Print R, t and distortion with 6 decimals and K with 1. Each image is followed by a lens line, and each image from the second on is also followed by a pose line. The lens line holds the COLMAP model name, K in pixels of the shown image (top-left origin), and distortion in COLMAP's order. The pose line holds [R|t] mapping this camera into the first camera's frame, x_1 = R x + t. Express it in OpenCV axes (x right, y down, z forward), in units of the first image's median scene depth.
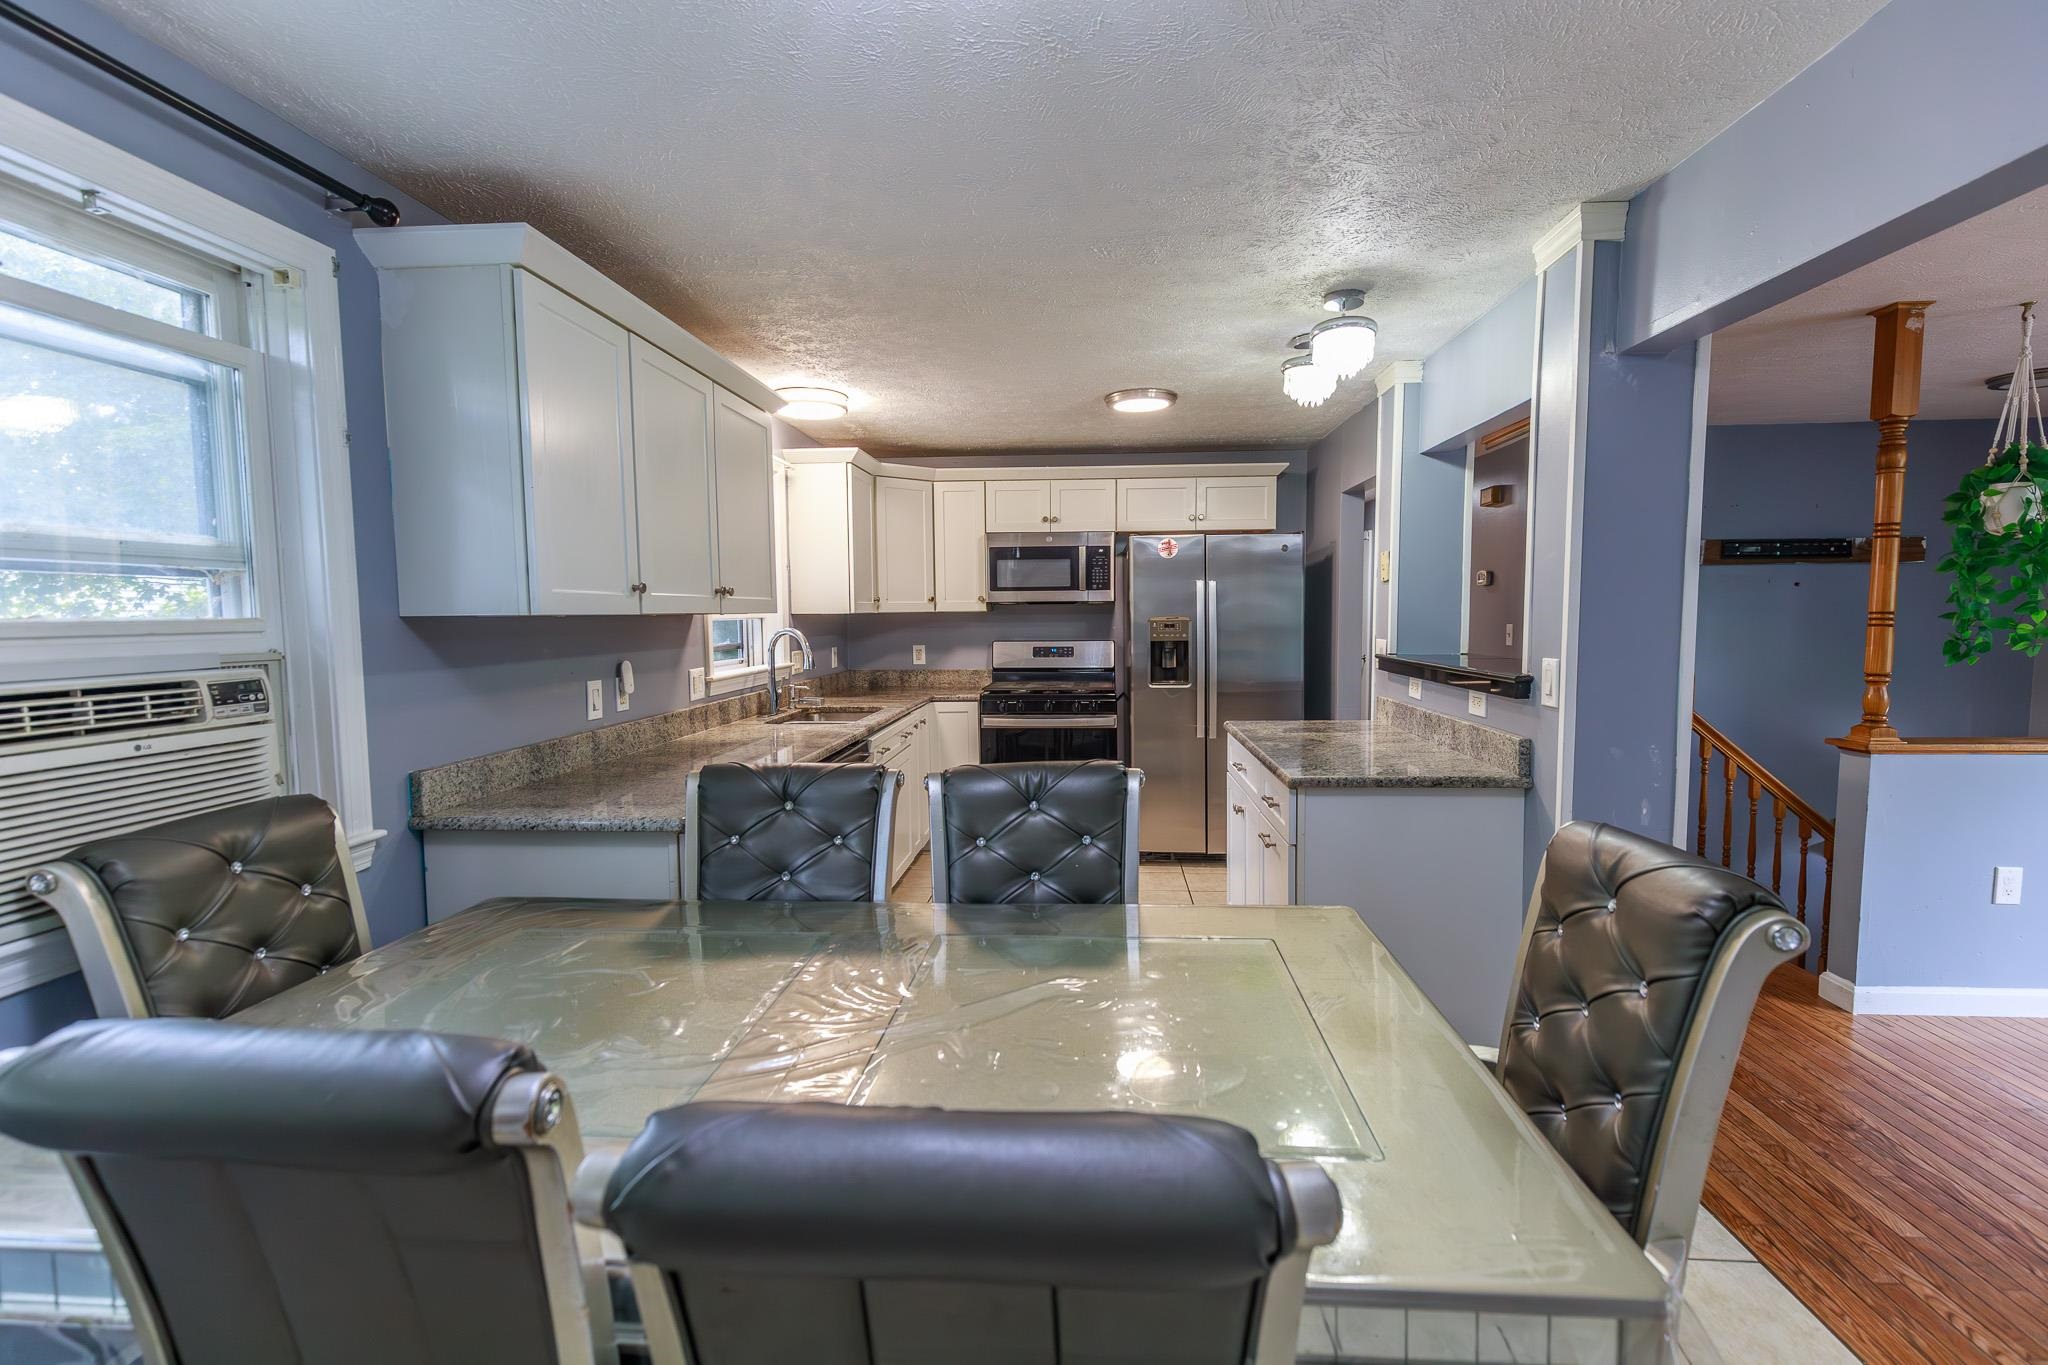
lens RADIAL K [[908.6, 0, 1038.8], [0, 908.6, 681.0], [0, 0, 1]] dist [0.008035, -0.001732]
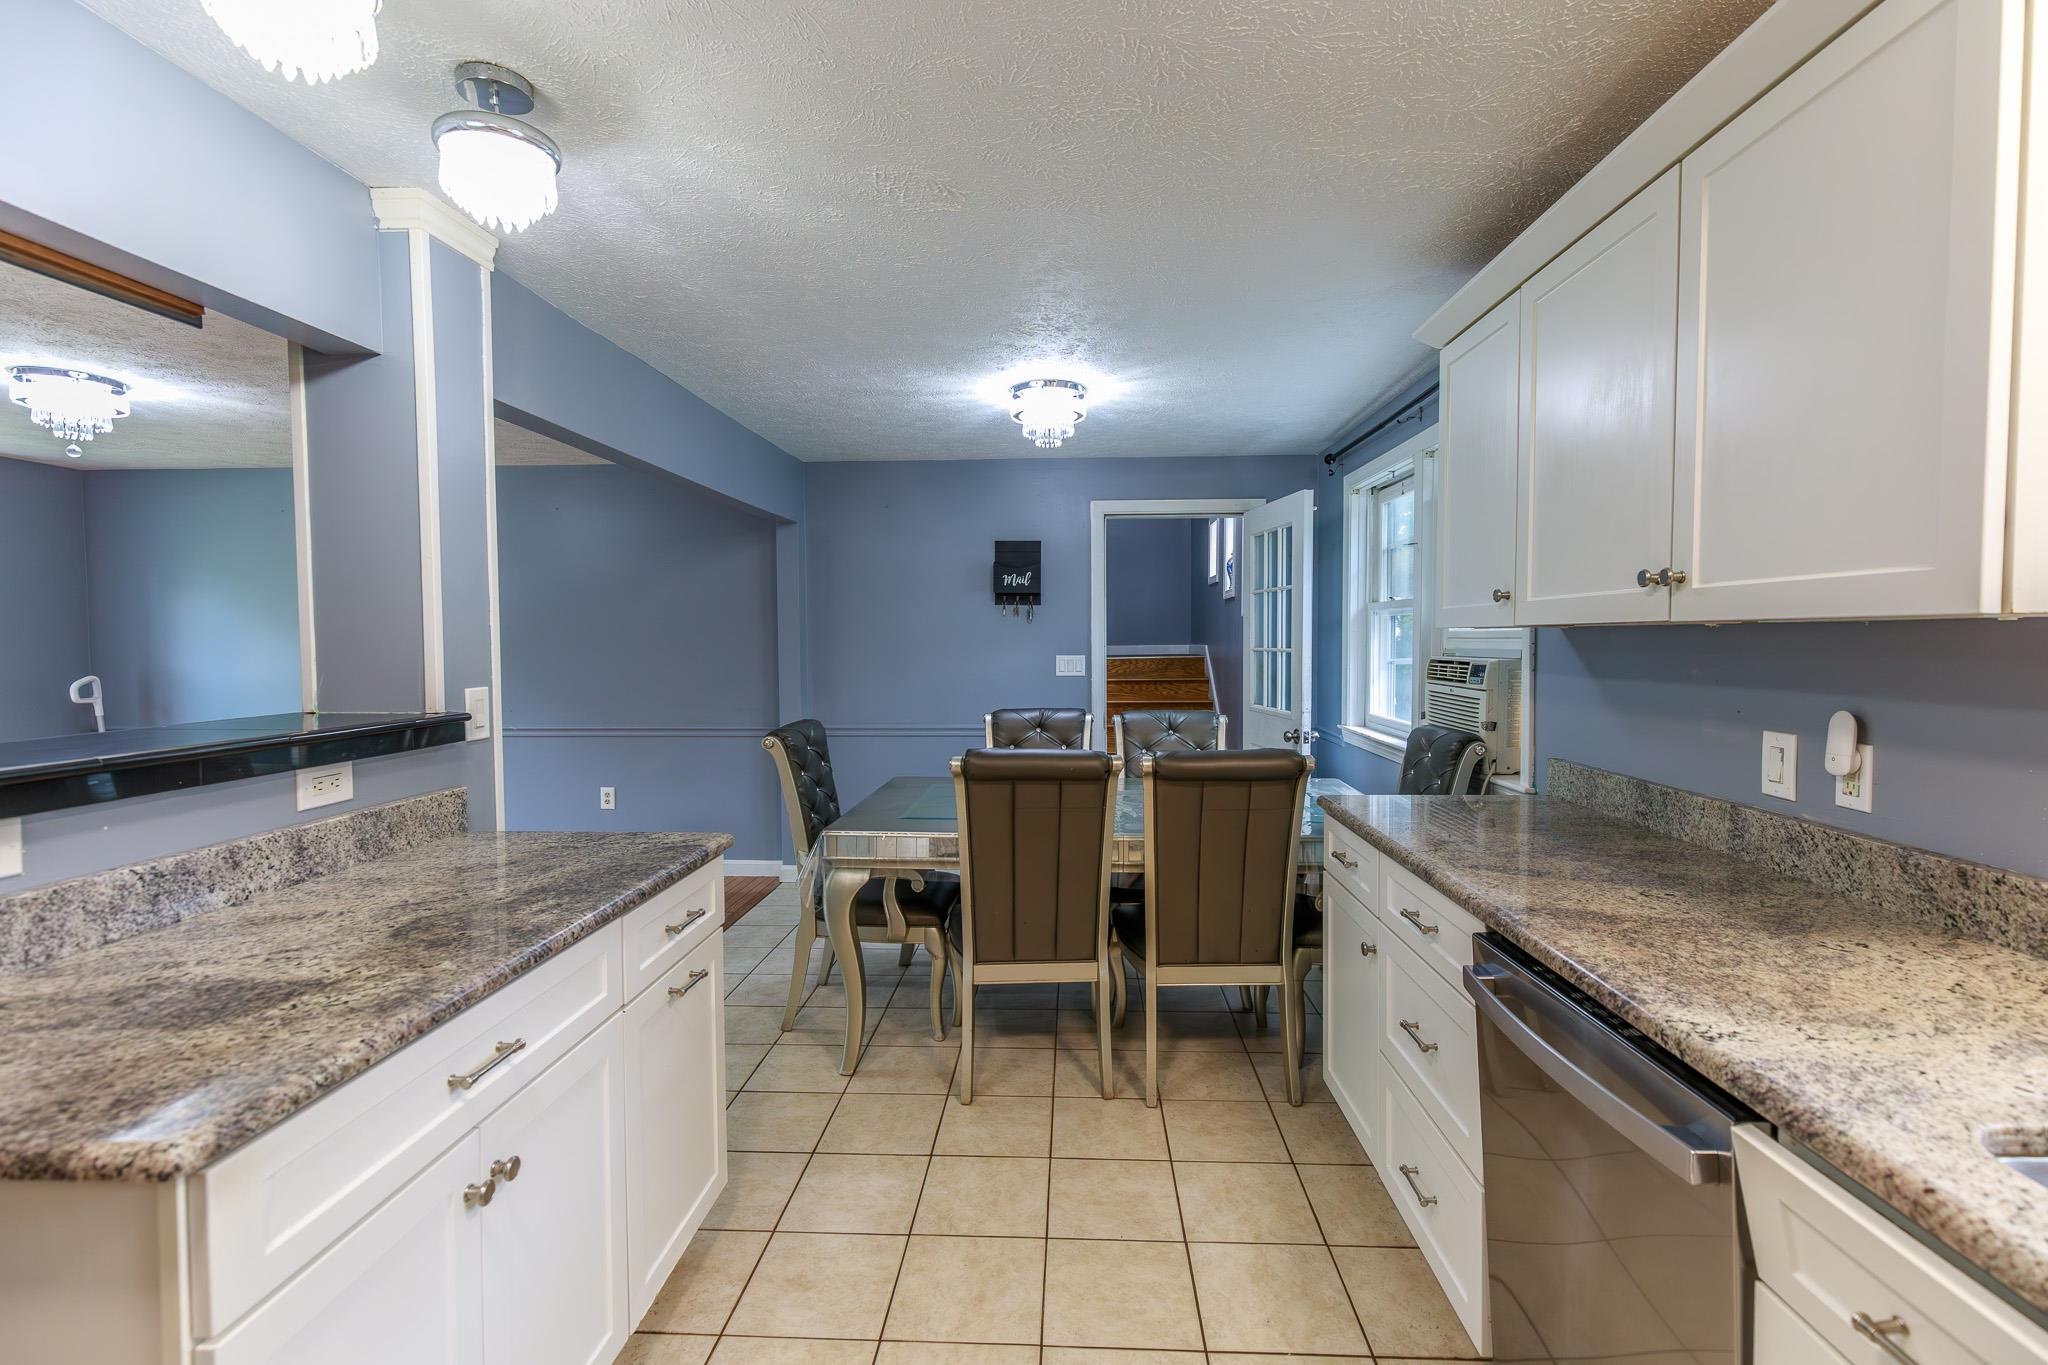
lens RADIAL K [[908.6, 0, 1037.8], [0, 908.6, 673.6], [0, 0, 1]] dist [0.008035, -0.001732]
pose [[-0.999600, 0.014468, -0.024300, 0.007954], [0.011554, 0.993178, 0.116033, -0.070385], [0.025813, 0.115706, -0.992948, 0.971919]]
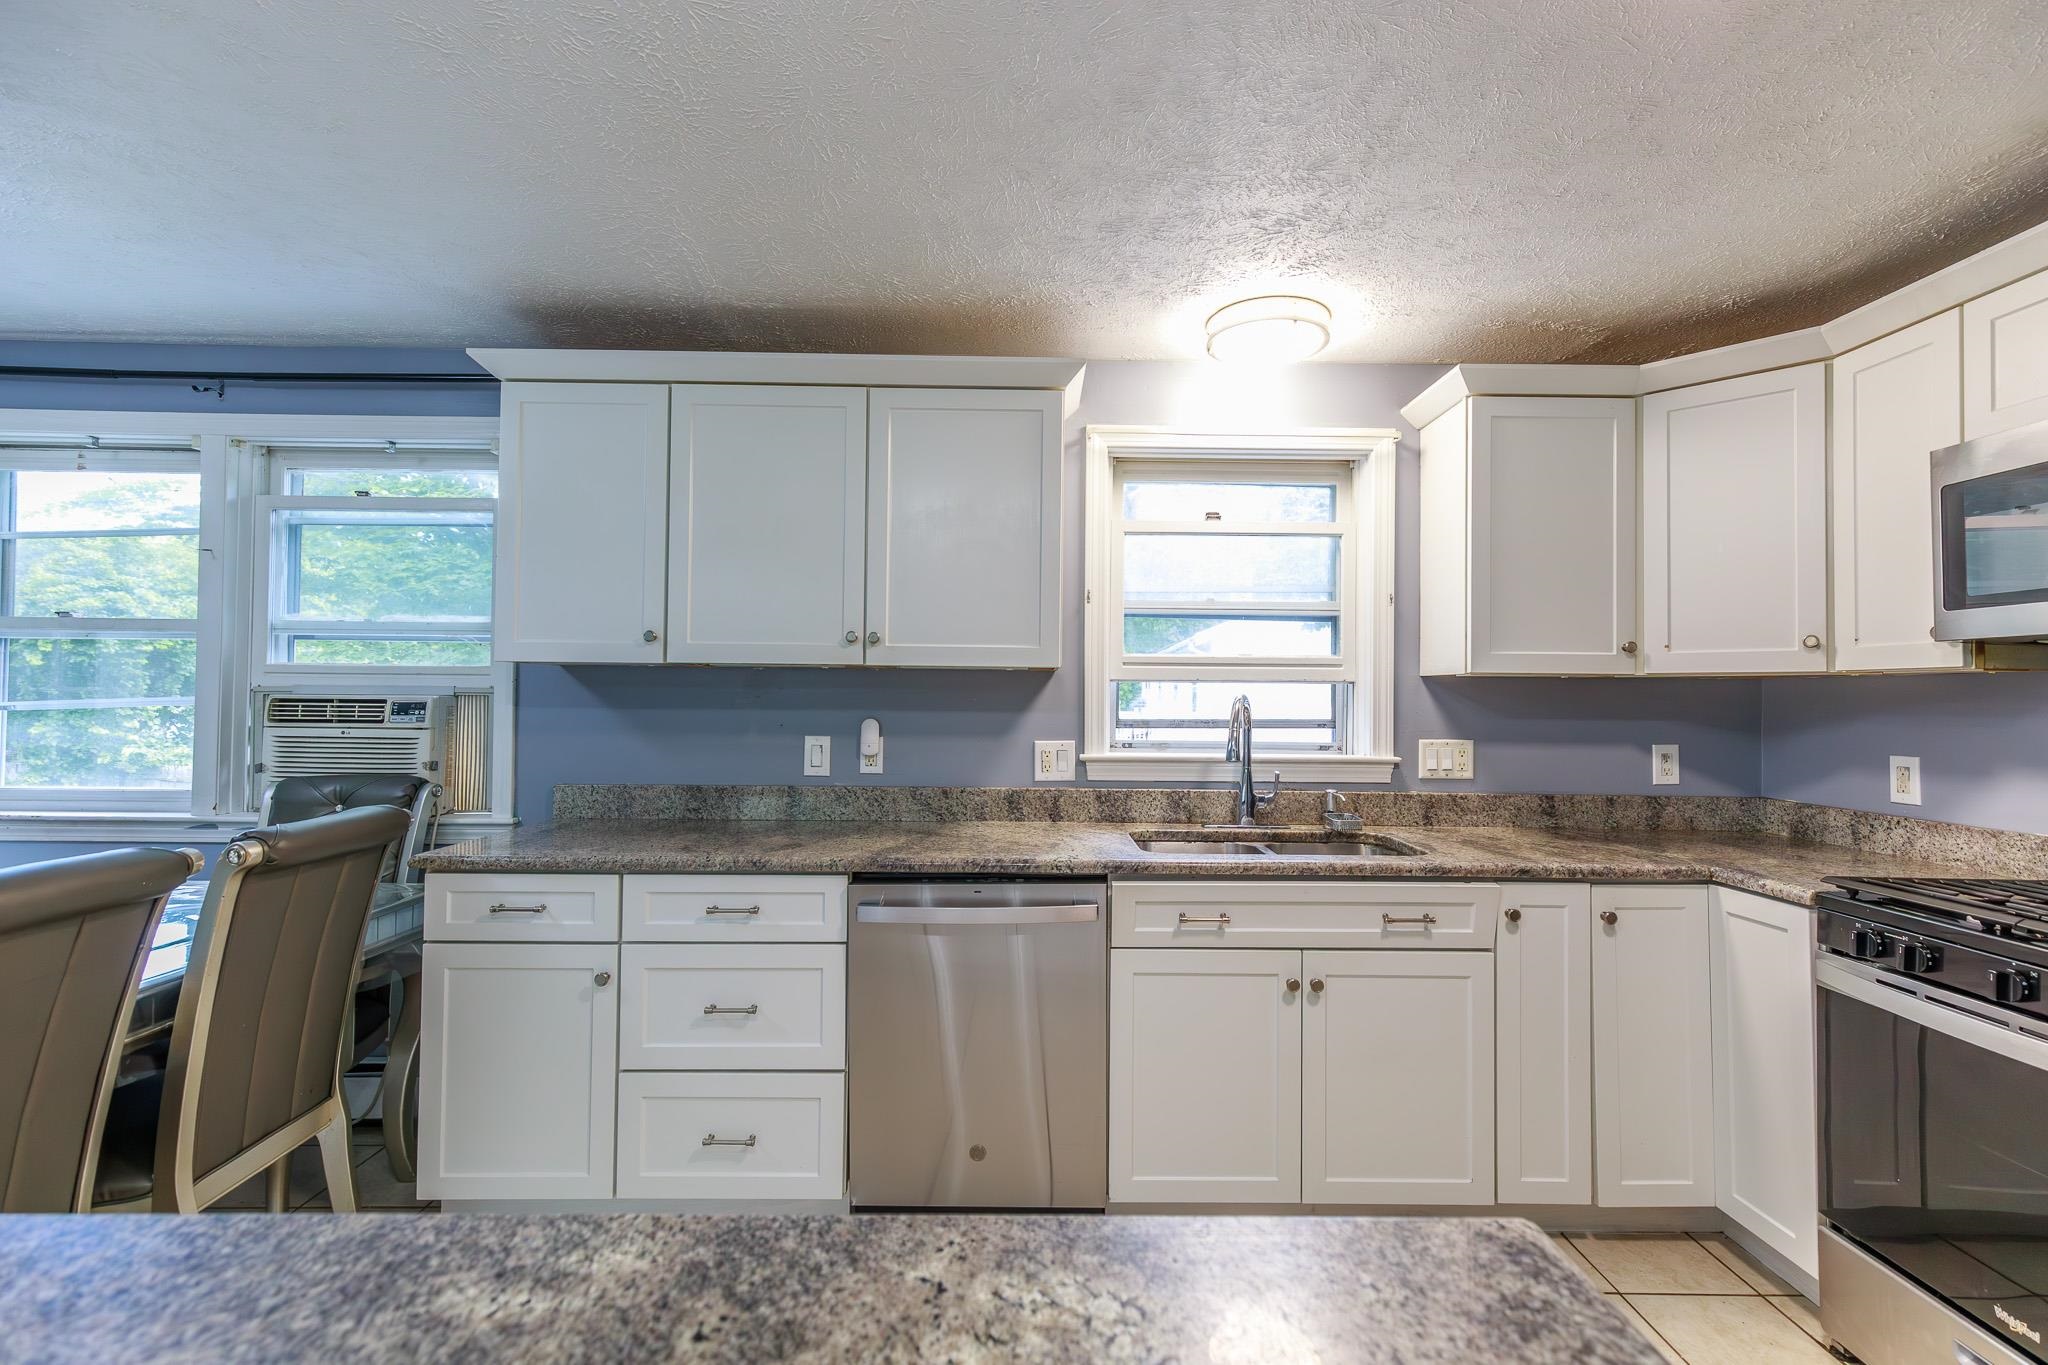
lens RADIAL K [[908.6, 0, 1042.4], [0, 908.6, 675.8], [0, 0, 1]] dist [0.008035, -0.001732]
pose [[0.078547, -0.013828, -0.996815, 0.306070], [-0.088010, 0.995903, -0.020750, -0.040308], [0.993018, 0.089360, 0.077008, 0.712671]]
